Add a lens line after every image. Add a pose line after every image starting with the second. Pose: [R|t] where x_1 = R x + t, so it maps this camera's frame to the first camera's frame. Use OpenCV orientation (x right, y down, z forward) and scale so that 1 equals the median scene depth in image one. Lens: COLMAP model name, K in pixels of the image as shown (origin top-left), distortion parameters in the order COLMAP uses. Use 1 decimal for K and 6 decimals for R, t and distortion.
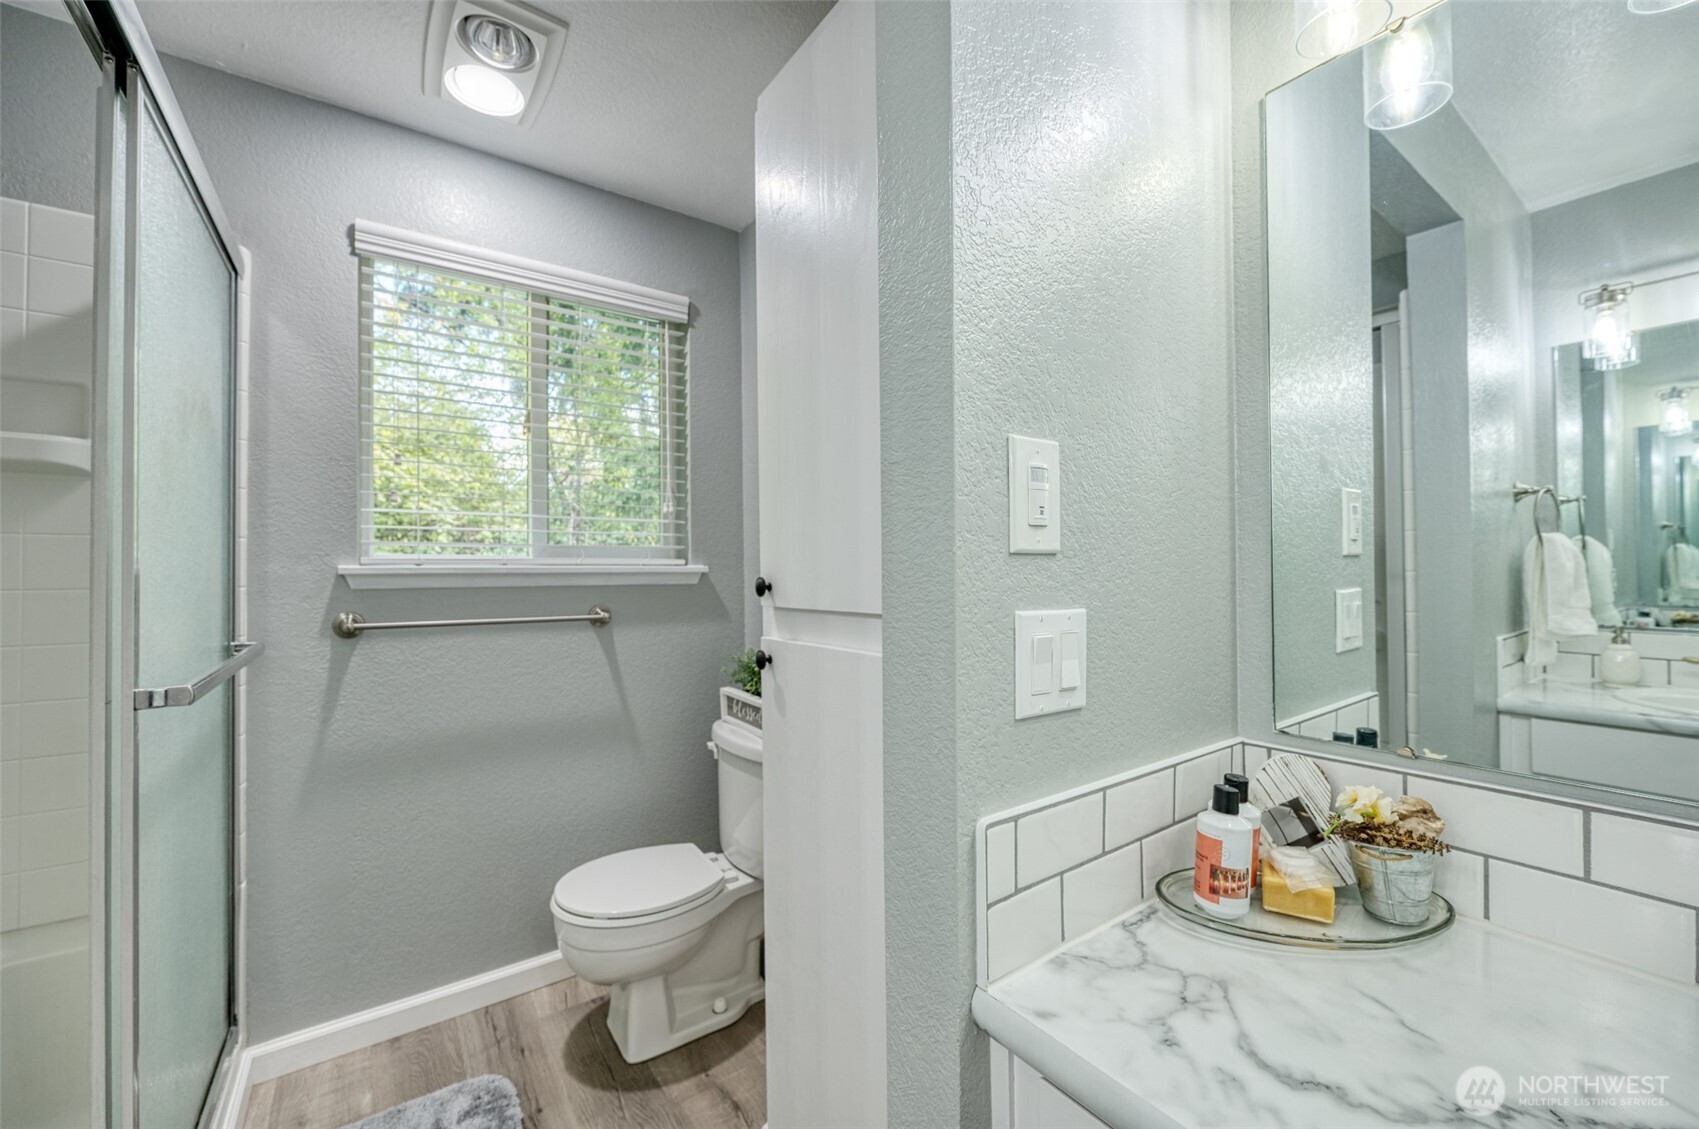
lens RADIAL K [[675.8, 0, 854.6], [0, 675.8, 563.2], [0, 0, 1]] dist [-0.003778, -0.000778]
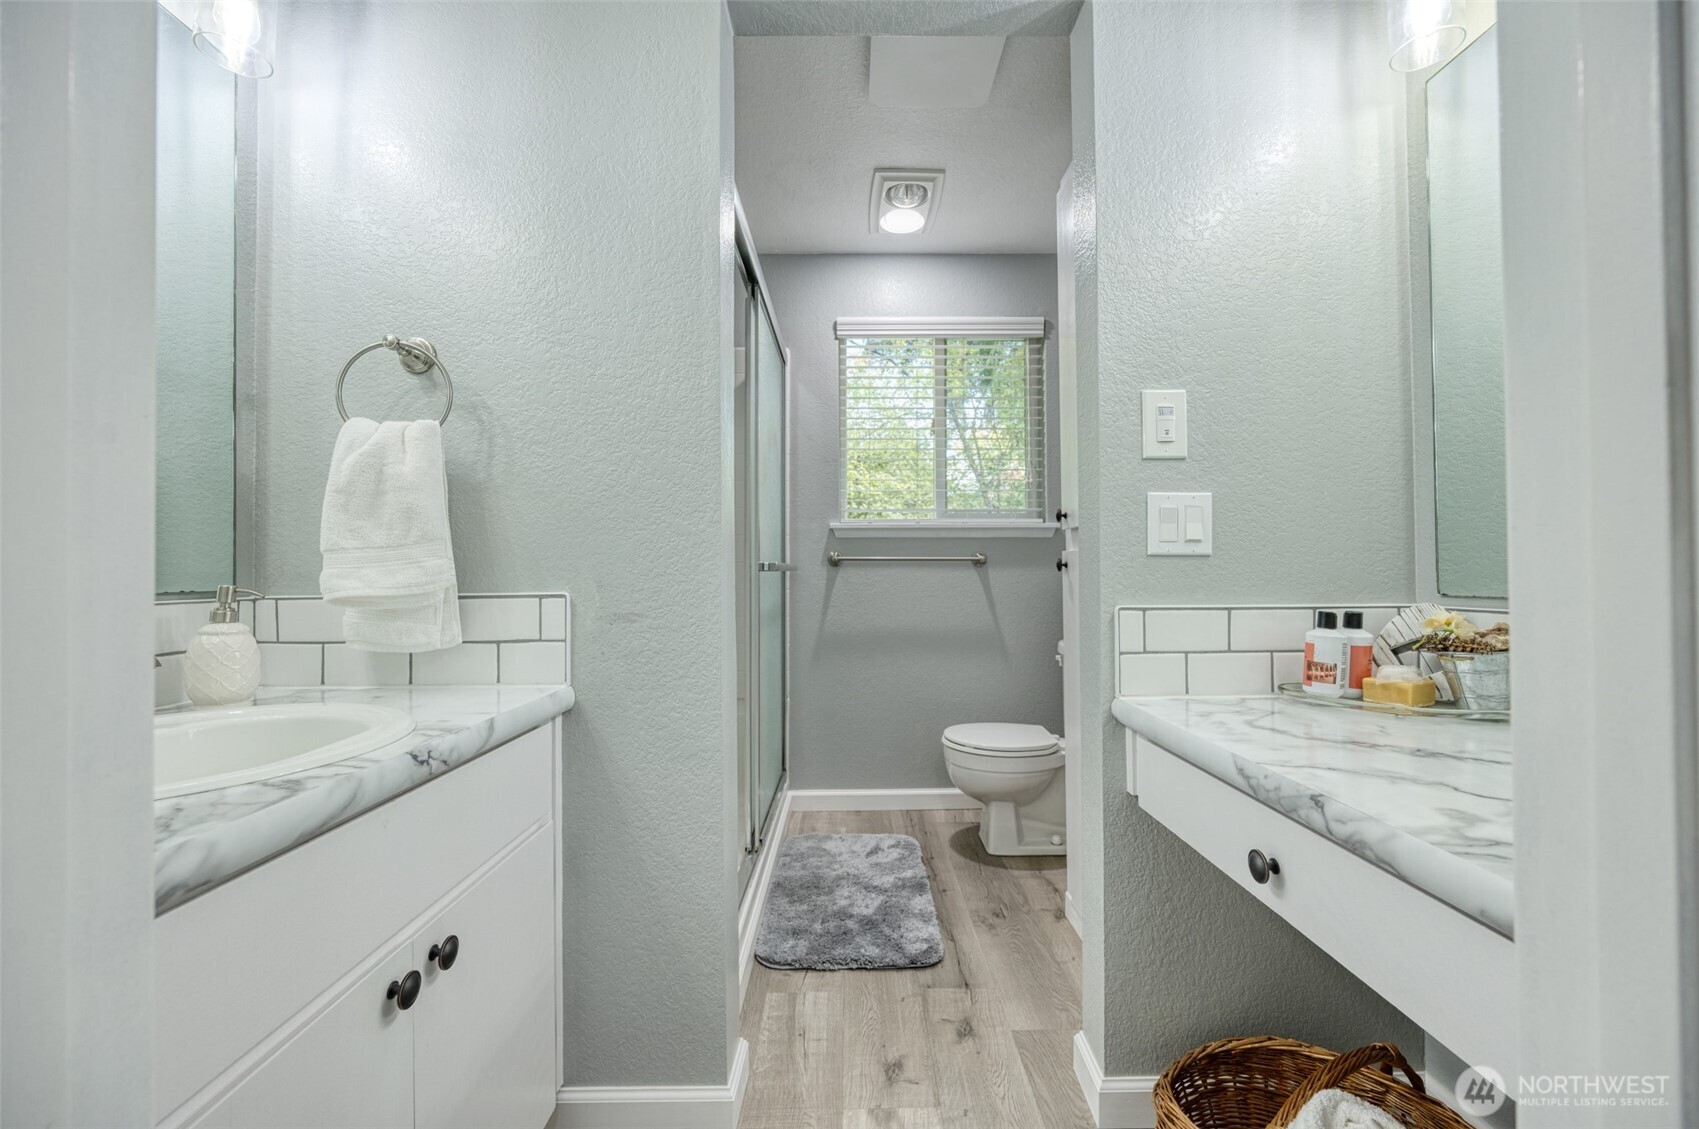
lens RADIAL K [[675.8, 0, 845.8], [0, 675.8, 556.5], [0, 0, 1]] dist [-0.003778, -0.000778]
pose [[0.810413, -0.009818, -0.585777, 0.273515], [0.003330, 0.999921, -0.012153, 0.111538], [0.585849, 0.007898, 0.810381, -0.369891]]
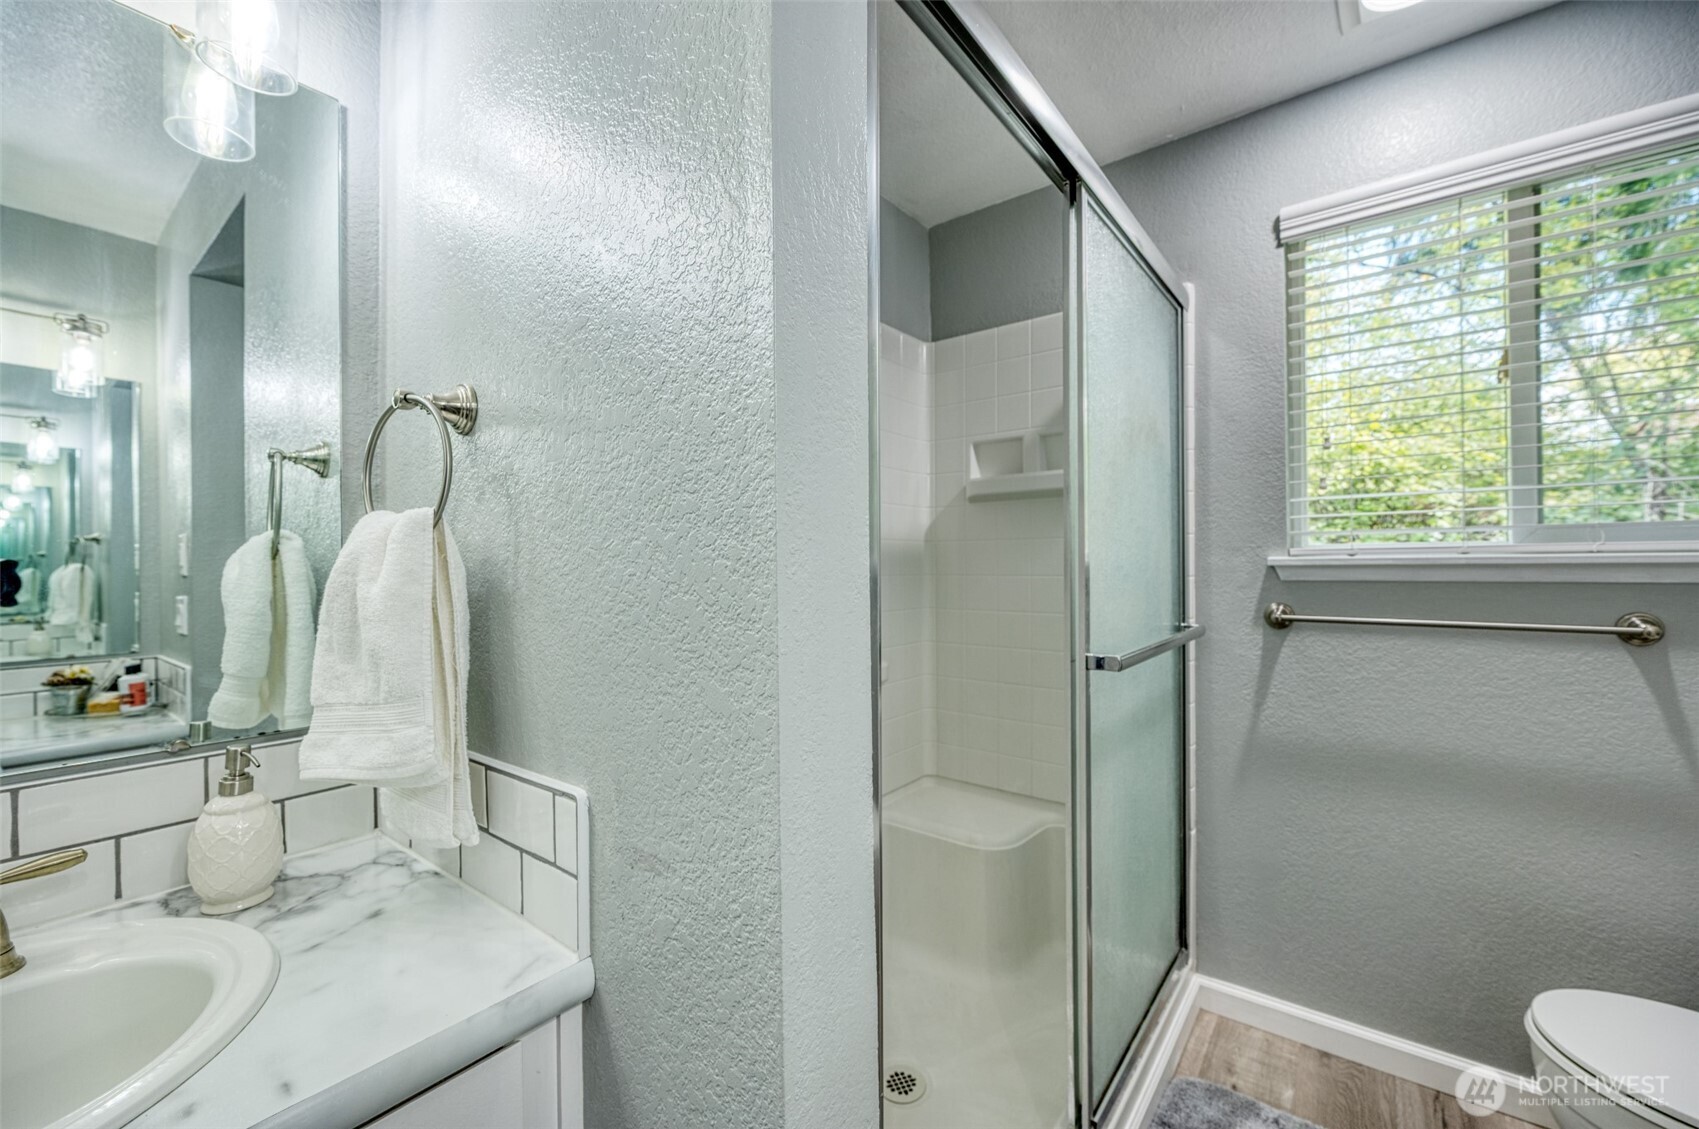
lens RADIAL K [[675.8, 0, 847.8], [0, 675.8, 565.8], [0, 0, 1]] dist [-0.003778, -0.000778]
pose [[0.284992, 0.002310, -0.958527, 0.037279], [0.016214, 0.999842, 0.007230, -0.000734], [0.958393, -0.017602, 0.284910, 0.097342]]
